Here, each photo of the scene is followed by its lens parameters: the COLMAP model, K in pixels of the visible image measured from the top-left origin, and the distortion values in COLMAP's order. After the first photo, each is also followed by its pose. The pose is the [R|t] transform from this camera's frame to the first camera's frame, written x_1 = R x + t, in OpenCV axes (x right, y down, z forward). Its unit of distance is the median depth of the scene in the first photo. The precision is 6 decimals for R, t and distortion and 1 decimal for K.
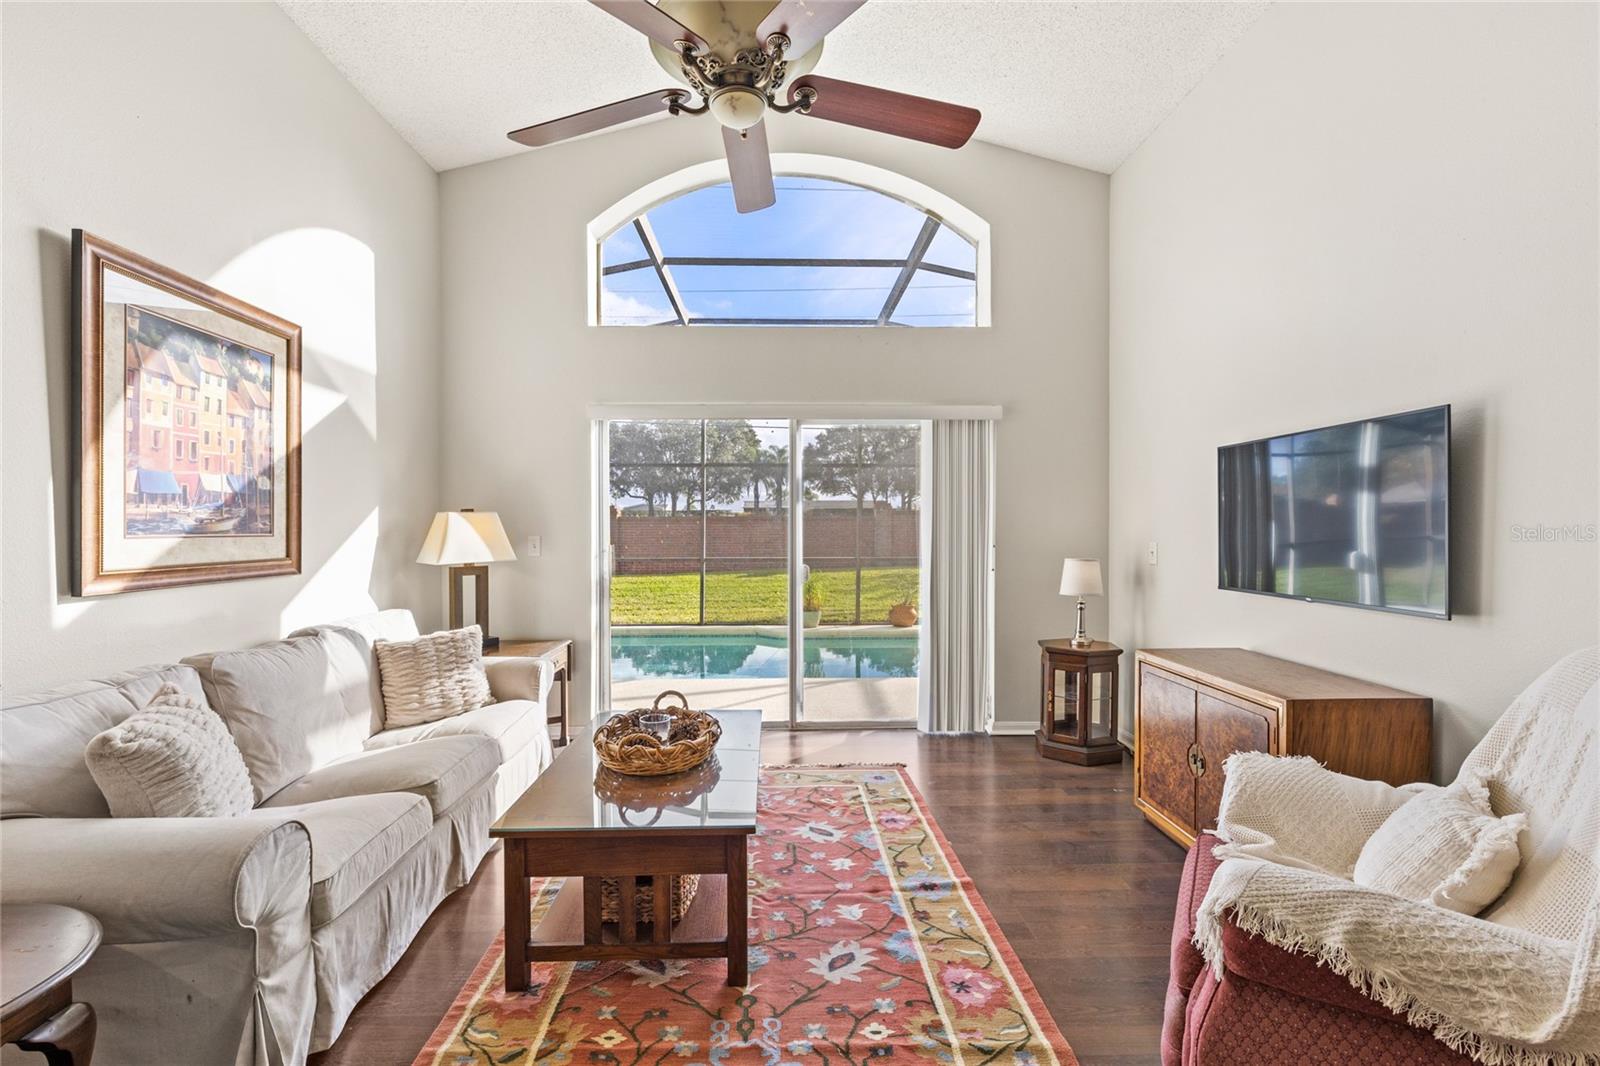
lens RADIAL K [[705.8, 0, 795.3], [0, 705.8, 542.1], [0, 0, 1]] dist [0.000504, 0.000539]
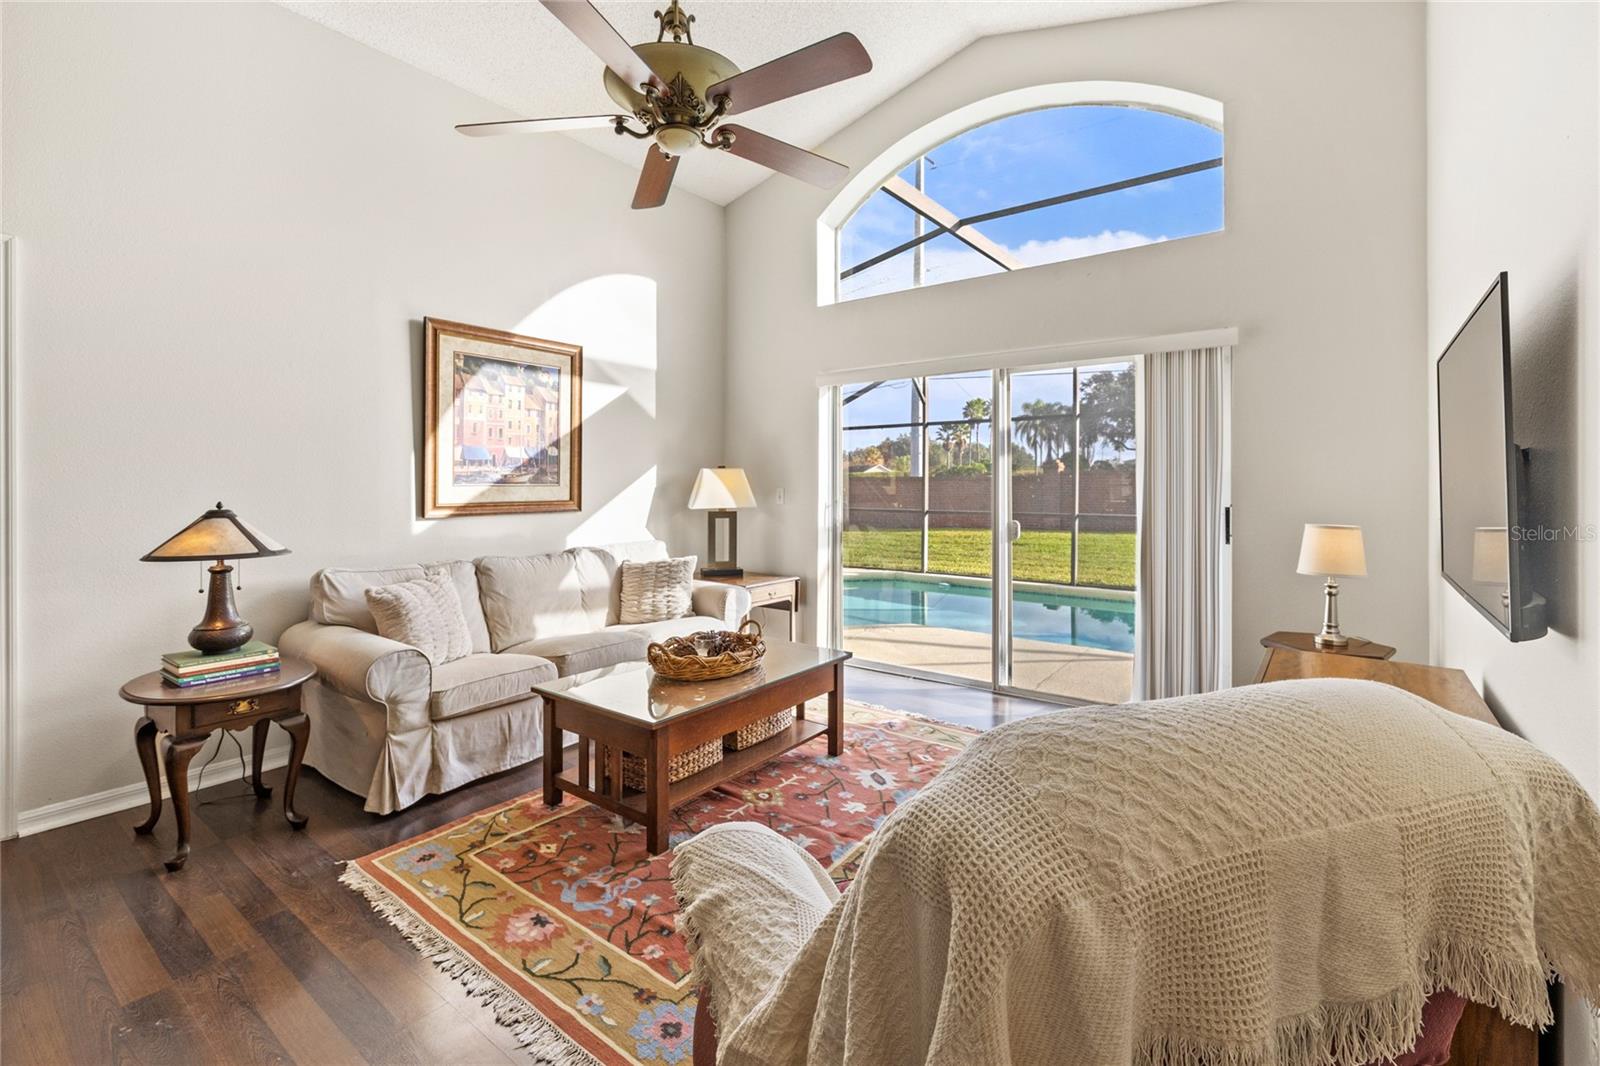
lens RADIAL K [[703.0, 0, 803.4], [0, 703.0, 485.8], [0, 0, 1]] dist [-0.000165, -0.000055]
pose [[0.782529, 0.006258, -0.622582, 0.647838], [-0.016240, 0.999814, -0.010363, -0.001467], [0.622402, 0.018220, 0.782486, 0.143628]]
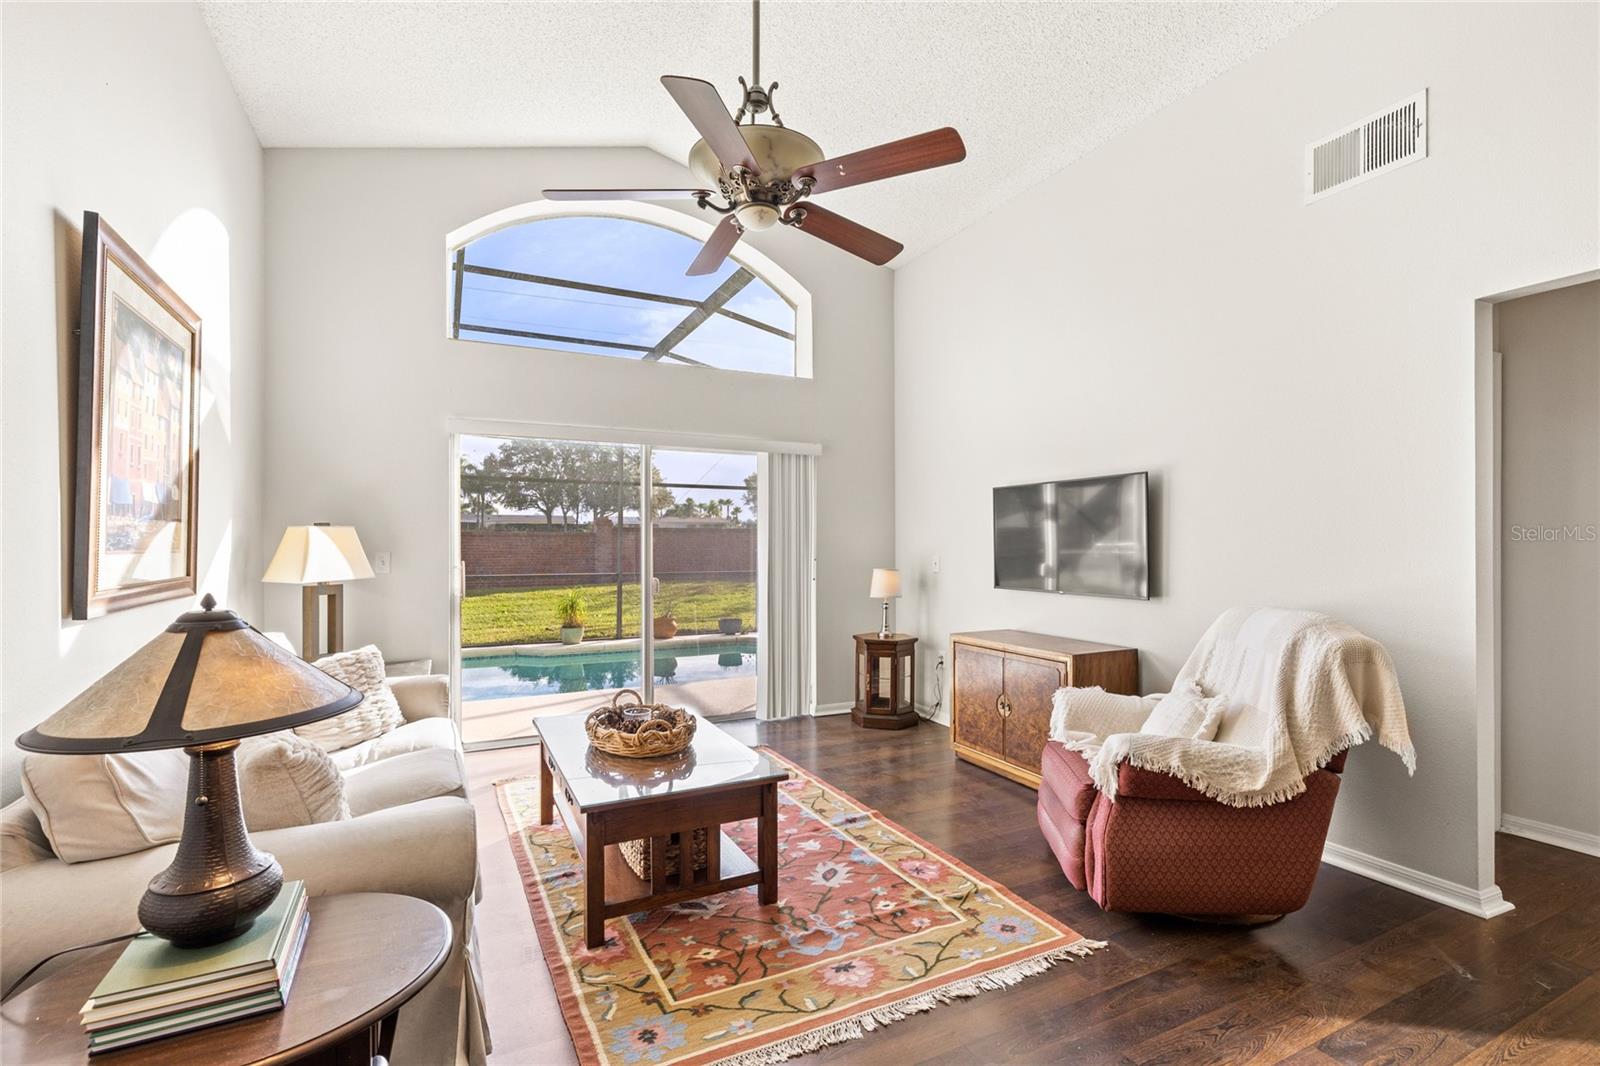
lens RADIAL K [[707.5, 0, 787.4], [0, 707.5, 546.7], [0, 0, 1]] dist [0.001417, 0.000479]
pose [[0.910672, 0.000506, 0.413131, -0.428125], [0.006538, 0.999856, -0.015636, 0.003635], [-0.413079, 0.016940, 0.910537, -0.137019]]
